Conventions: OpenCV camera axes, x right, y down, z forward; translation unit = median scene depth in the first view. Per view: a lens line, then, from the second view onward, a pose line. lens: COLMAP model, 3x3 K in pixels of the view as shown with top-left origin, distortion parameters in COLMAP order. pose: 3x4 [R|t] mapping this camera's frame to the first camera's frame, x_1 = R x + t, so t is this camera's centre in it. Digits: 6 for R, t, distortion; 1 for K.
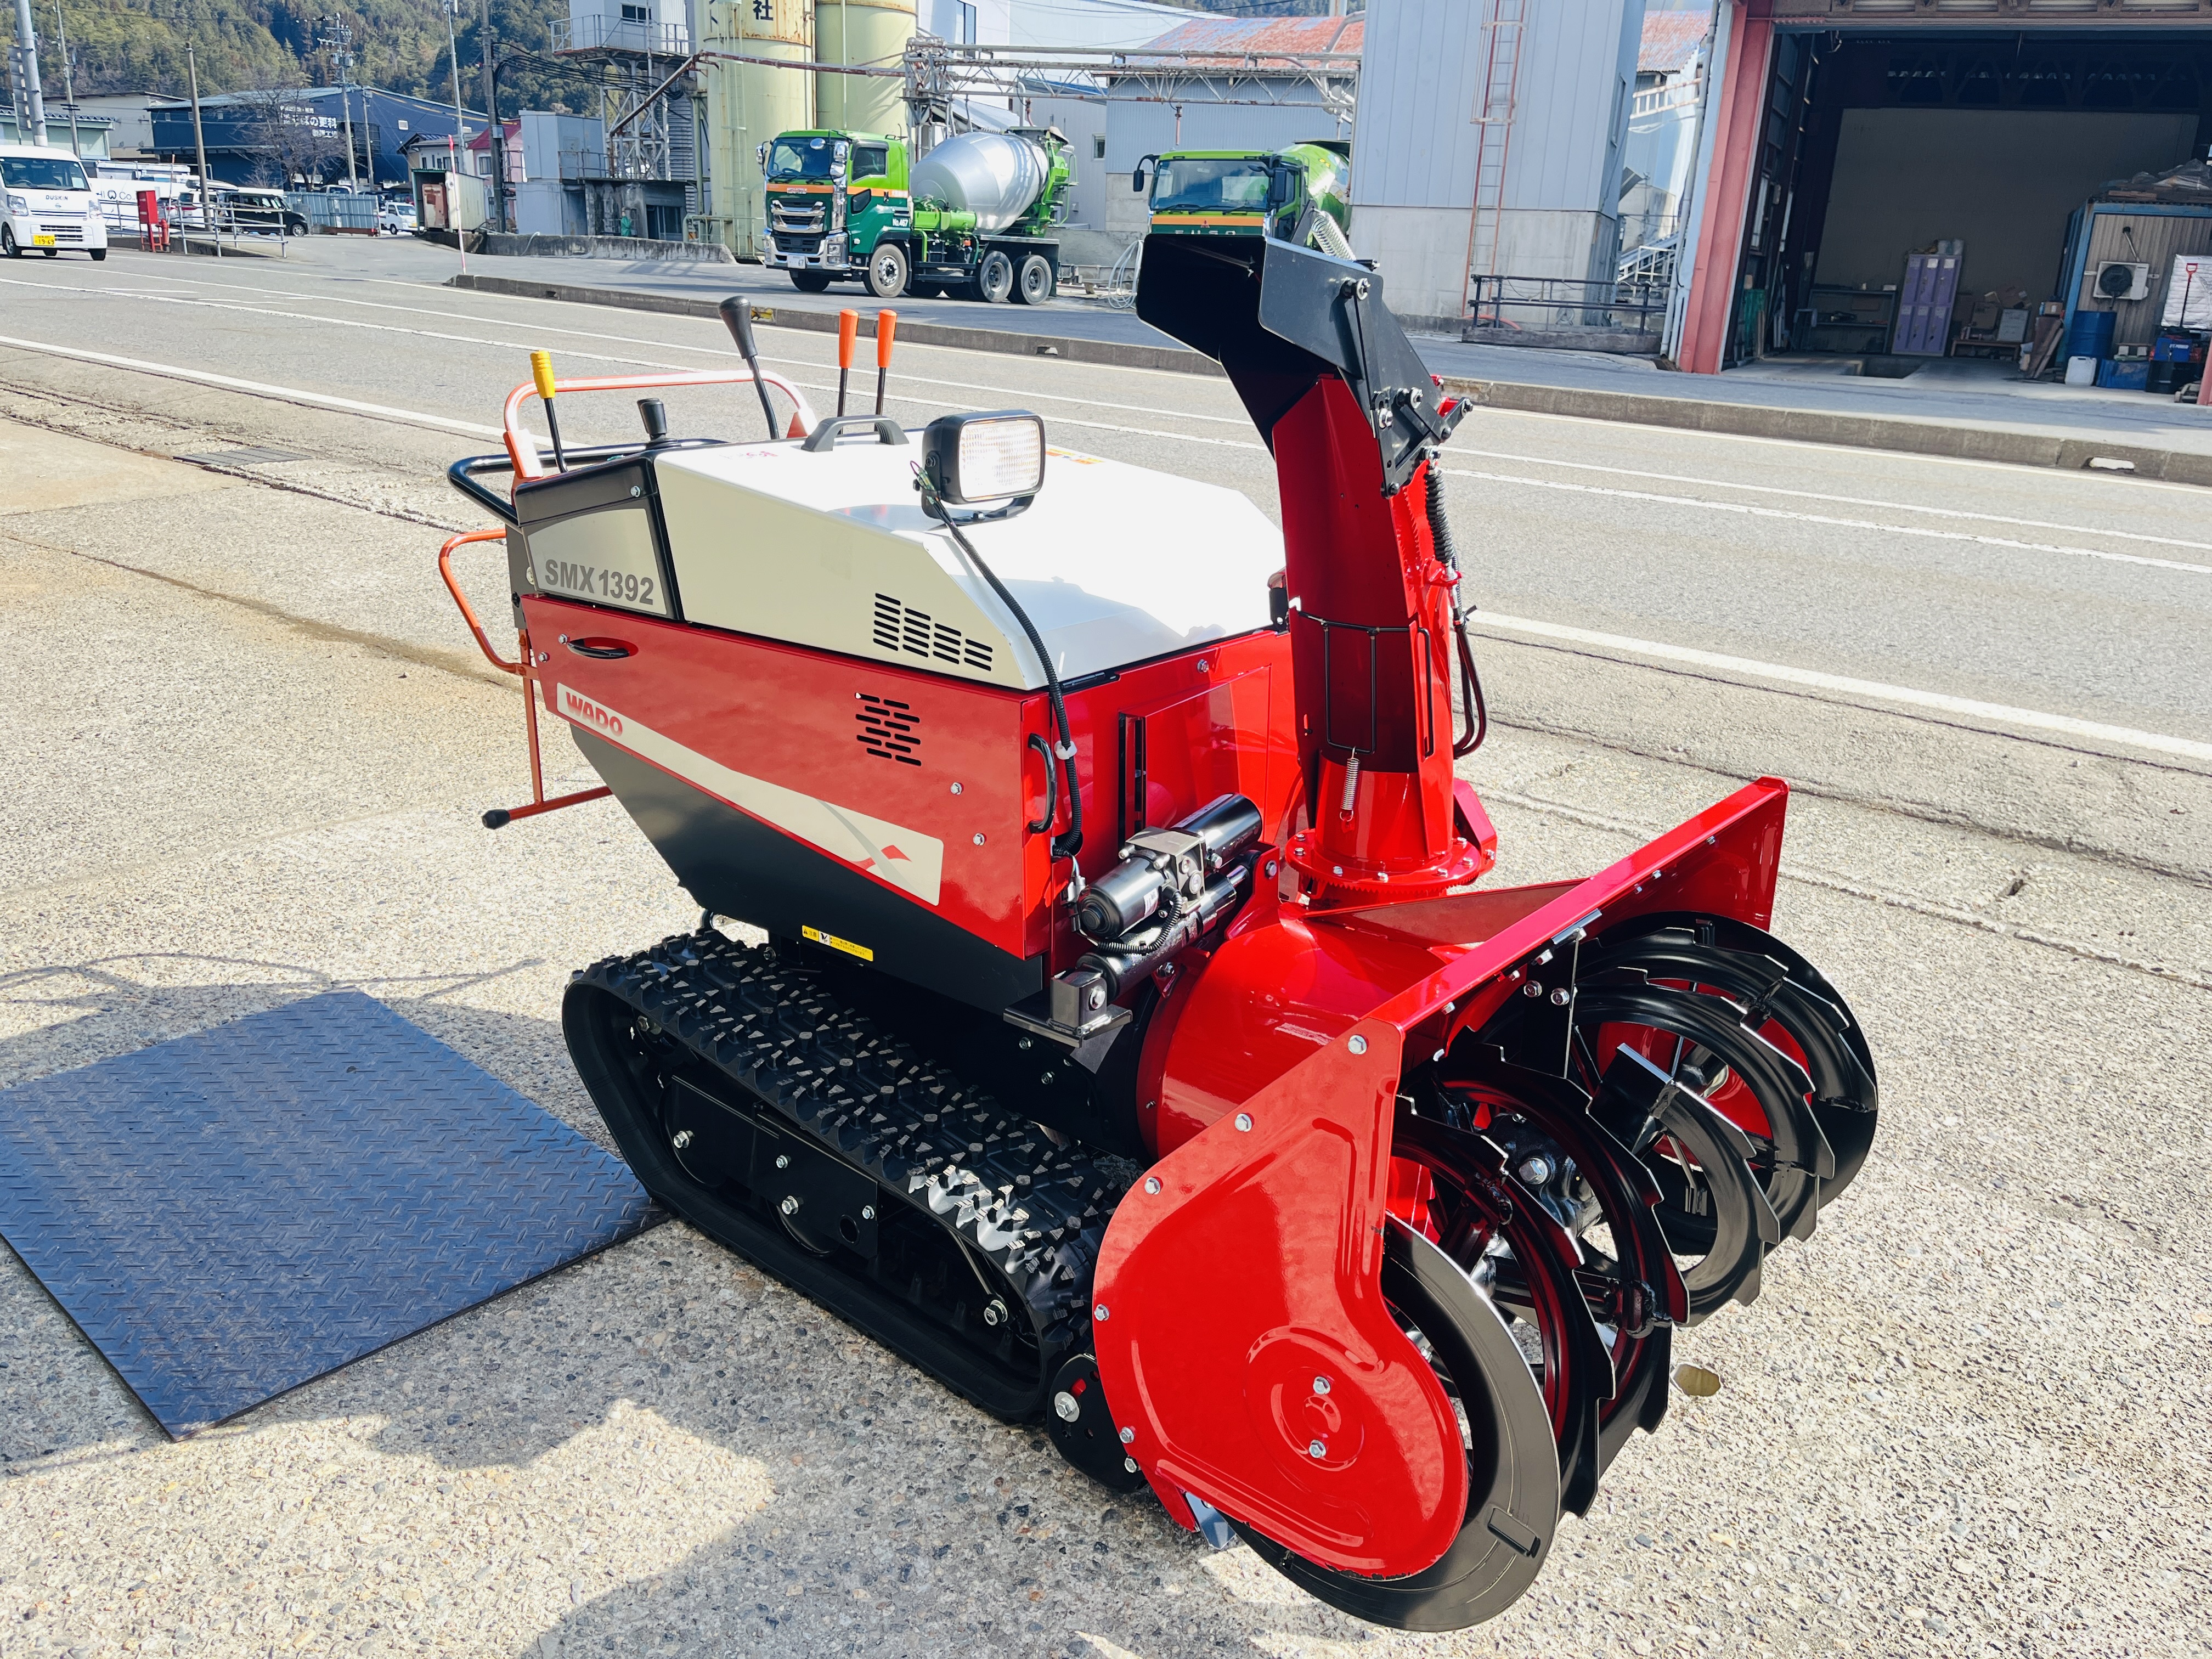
lens RADIAL K [[1674.0, 0, 1099.9], [0, 1674.0, 839.6], [0, 0, 1]] dist [0.074280, -0.103776]
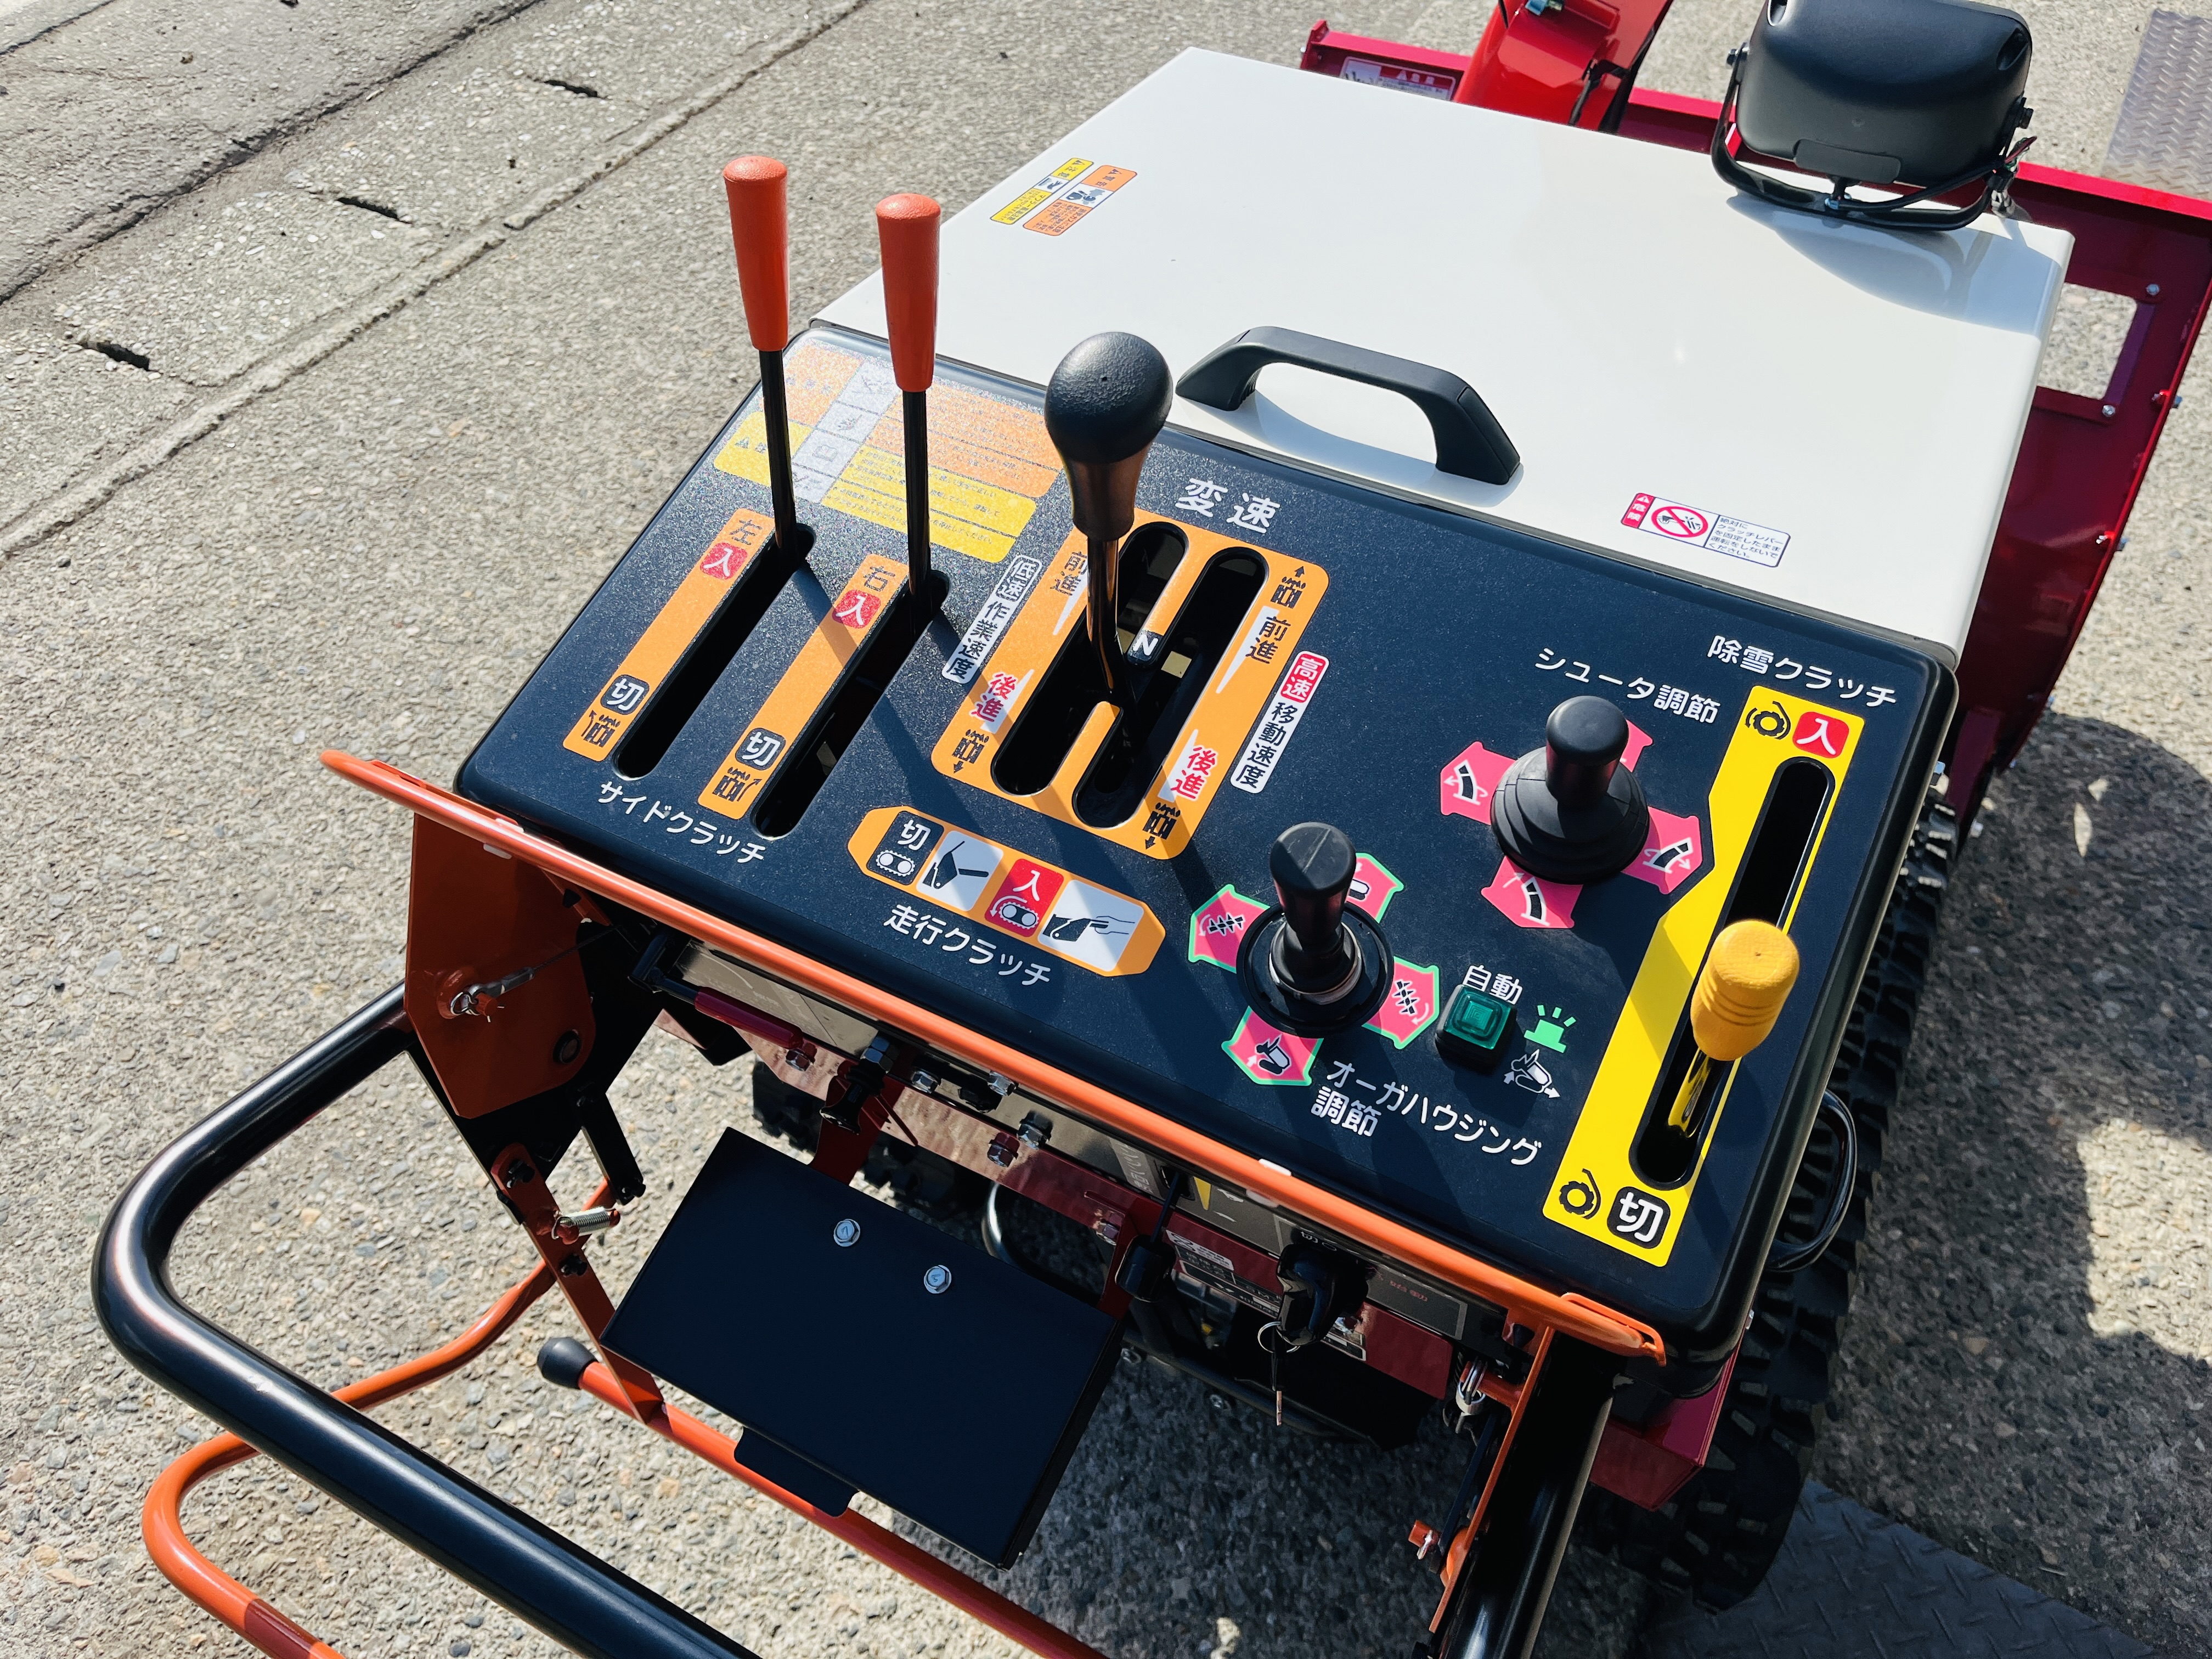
lens RADIAL K [[1674.0, 0, 1117.5], [0, 1674.0, 792.6], [0, 0, 1]] dist [0.074280, -0.103776]
pose [[-0.202115, -0.747771, 0.632445, -0.081191], [0.342519, 0.551020, 0.760959, -0.093550], [-0.917513, 0.370426, 0.144756, 0.194720]]
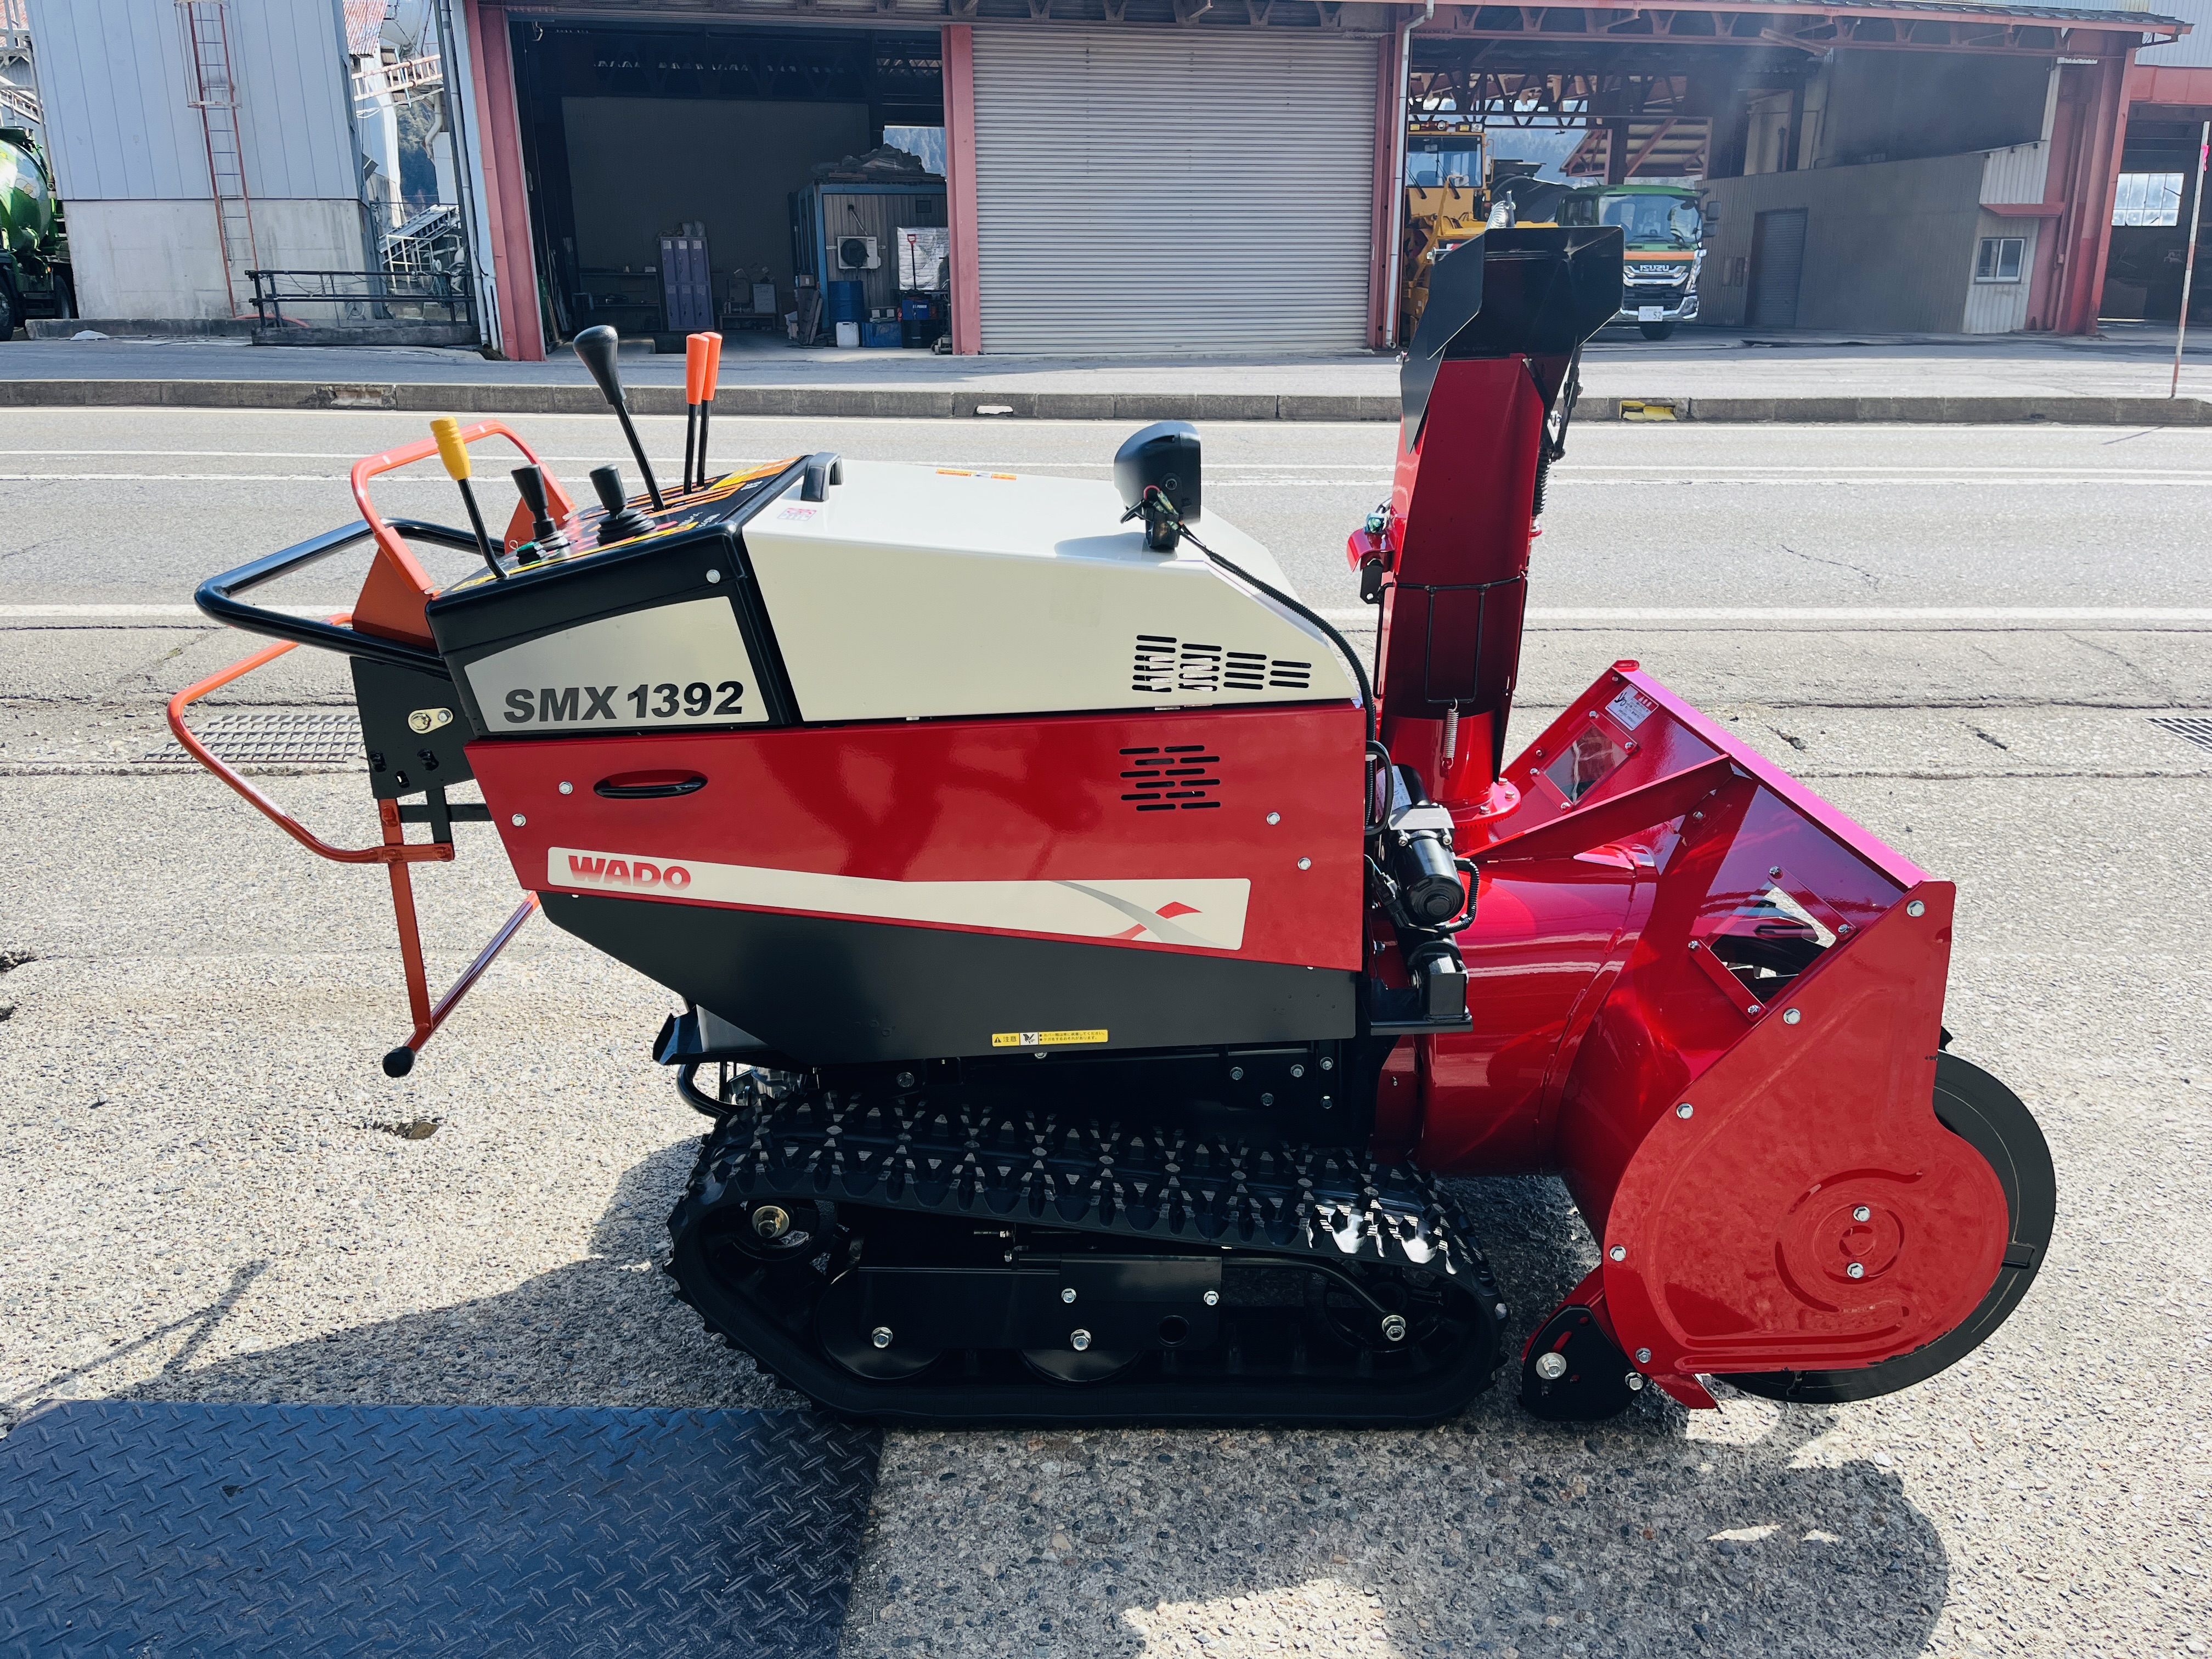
lens RADIAL K [[1674.0, 0, 1115.4], [0, 1674.0, 830.4], [0, 0, 1]] dist [0.074280, -0.103776]
pose [[0.753011, -0.249062, 0.609050, -0.113373], [0.247554, 0.964825, 0.088483, -0.020159], [-0.609665, 0.084144, 0.788181, 0.047691]]
